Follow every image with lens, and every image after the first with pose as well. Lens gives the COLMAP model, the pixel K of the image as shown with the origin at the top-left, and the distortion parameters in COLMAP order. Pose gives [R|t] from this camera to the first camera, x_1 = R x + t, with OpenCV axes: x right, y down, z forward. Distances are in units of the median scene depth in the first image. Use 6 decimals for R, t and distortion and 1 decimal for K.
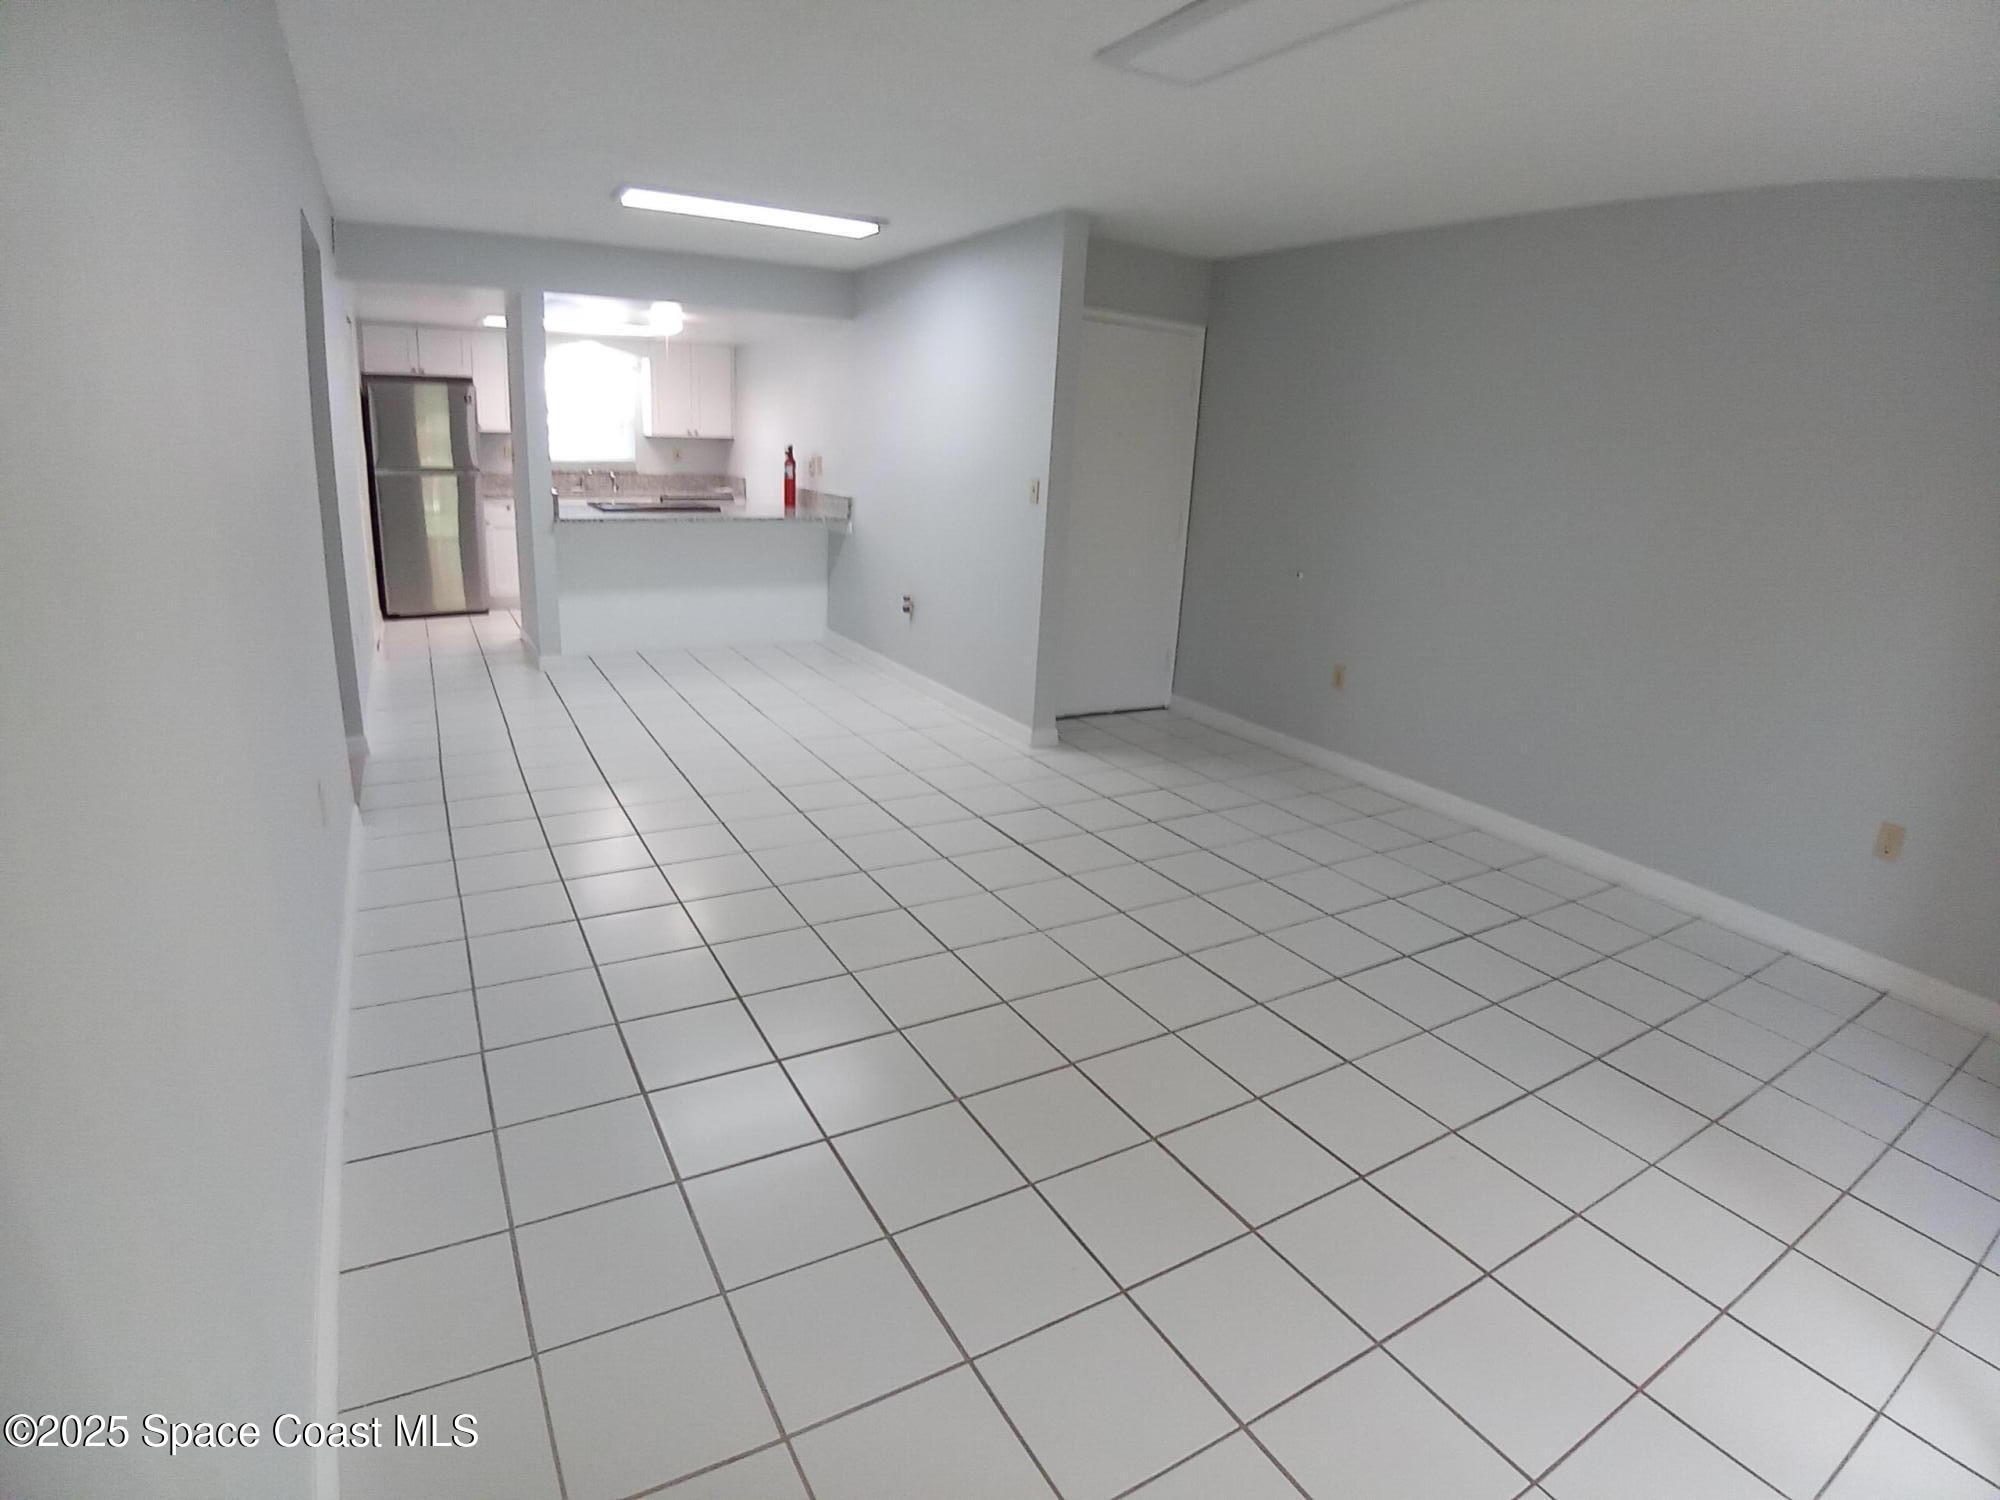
lens RADIAL K [[1005.8, 0, 999.4], [0, 1005.8, 743.7], [0, 0, 1]] dist [-0.098546, 0.002088]
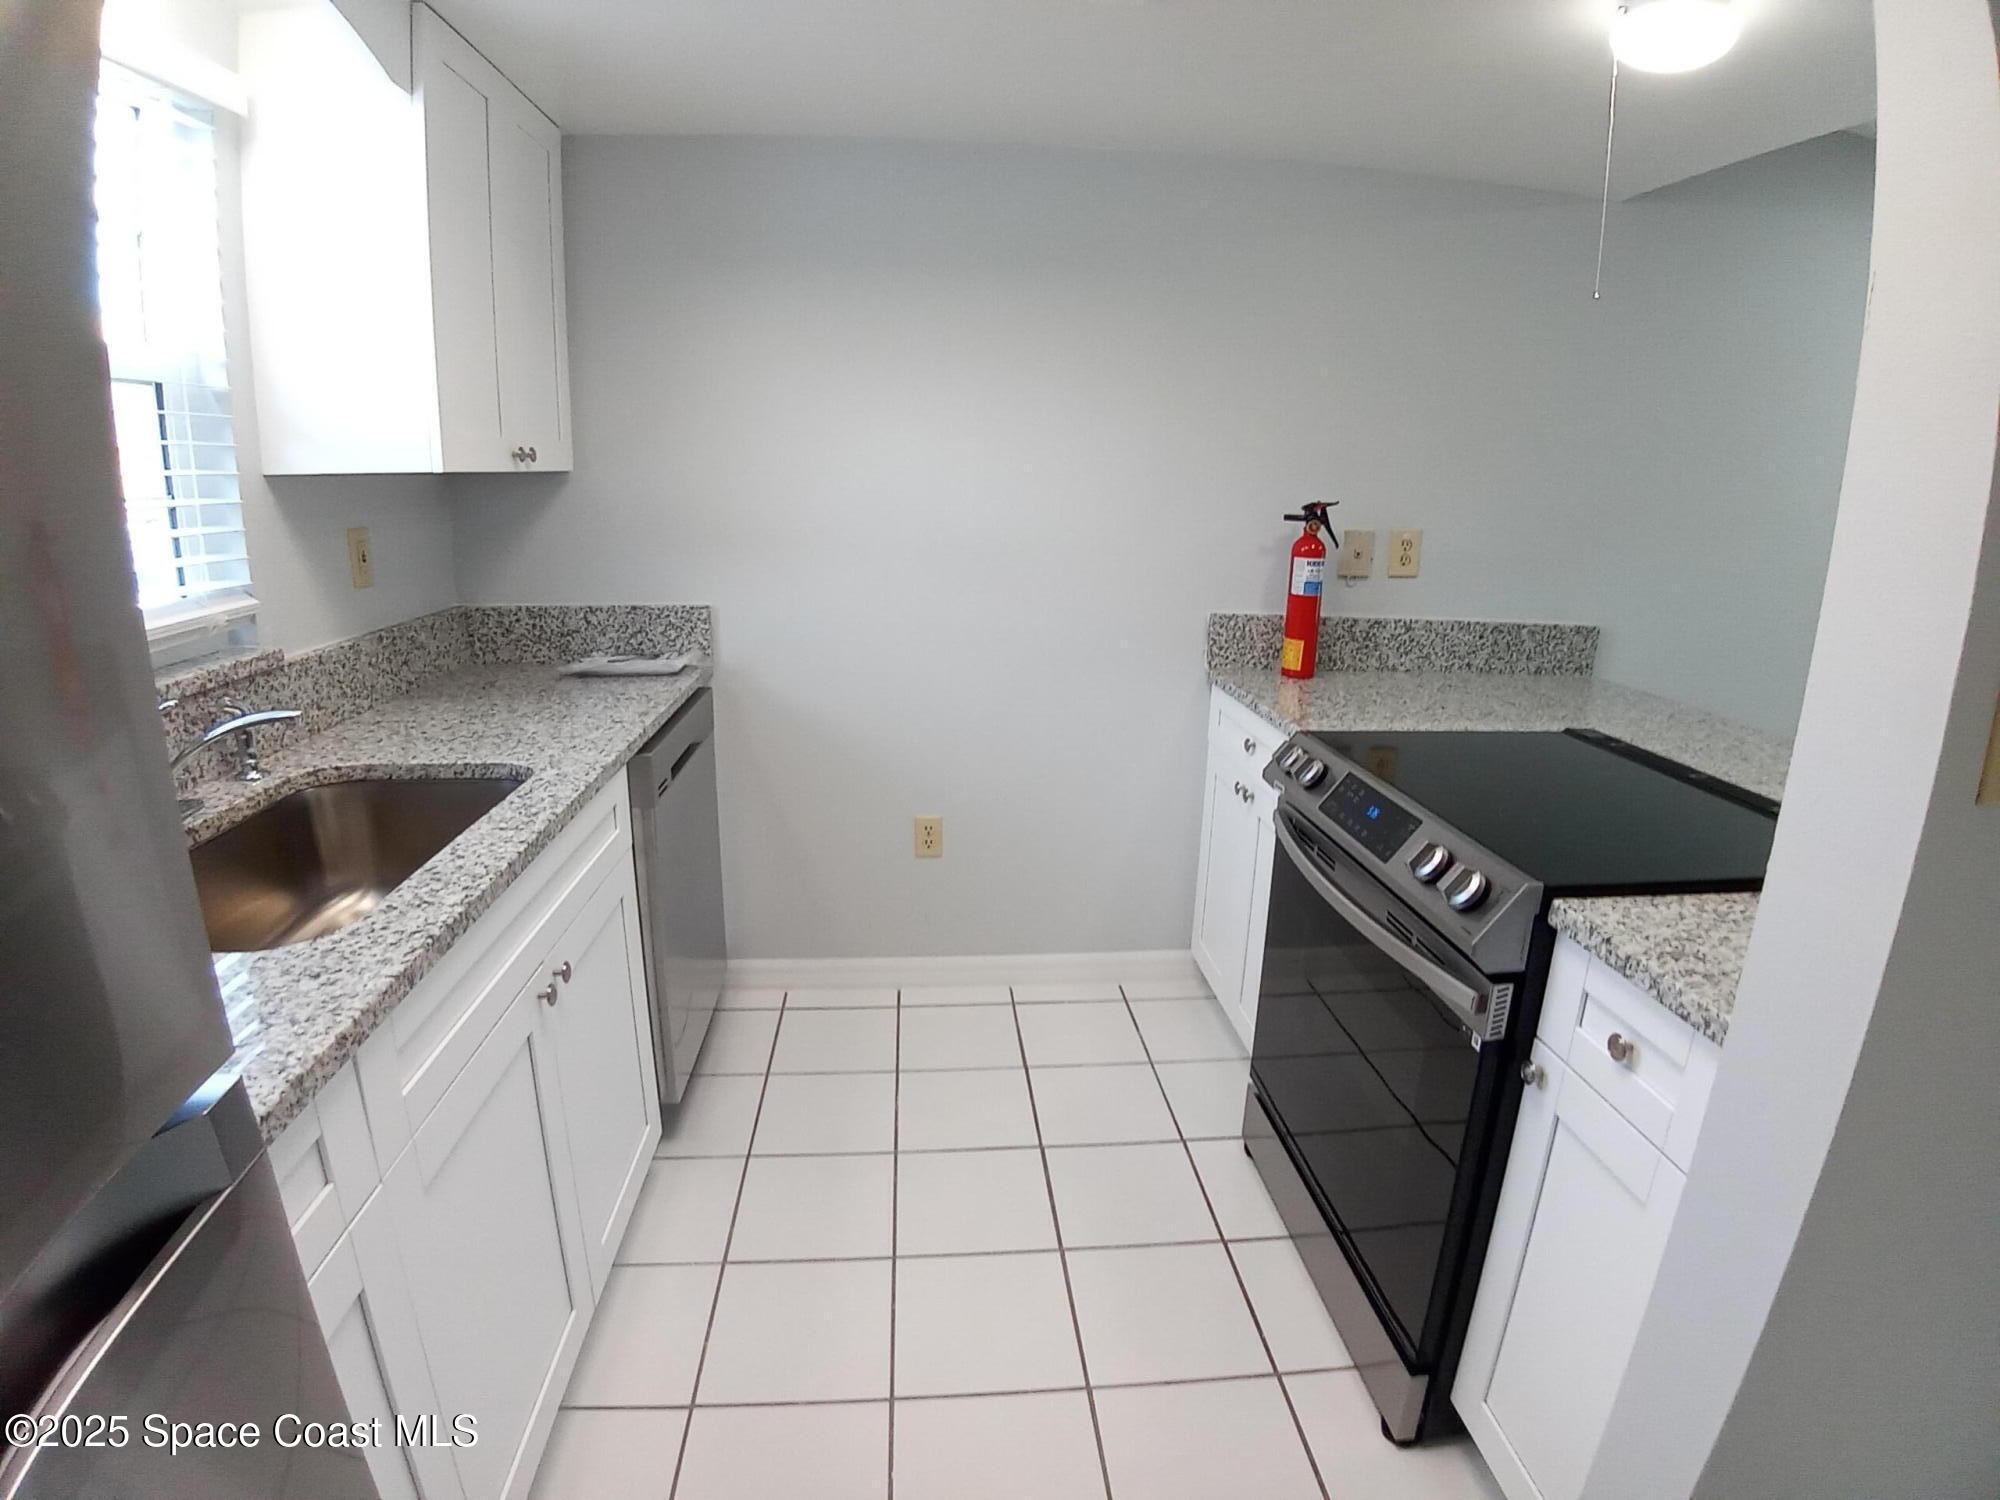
lens RADIAL K [[1005.8, 0, 999.4], [0, 1005.8, 743.7], [0, 0, 1]] dist [-0.098546, 0.002088]
pose [[0.428951, -0.272984, 0.861093, -0.558521], [0.263428, 0.949614, 0.169821, -0.301750], [-0.864064, 0.153991, 0.479250, 0.934235]]
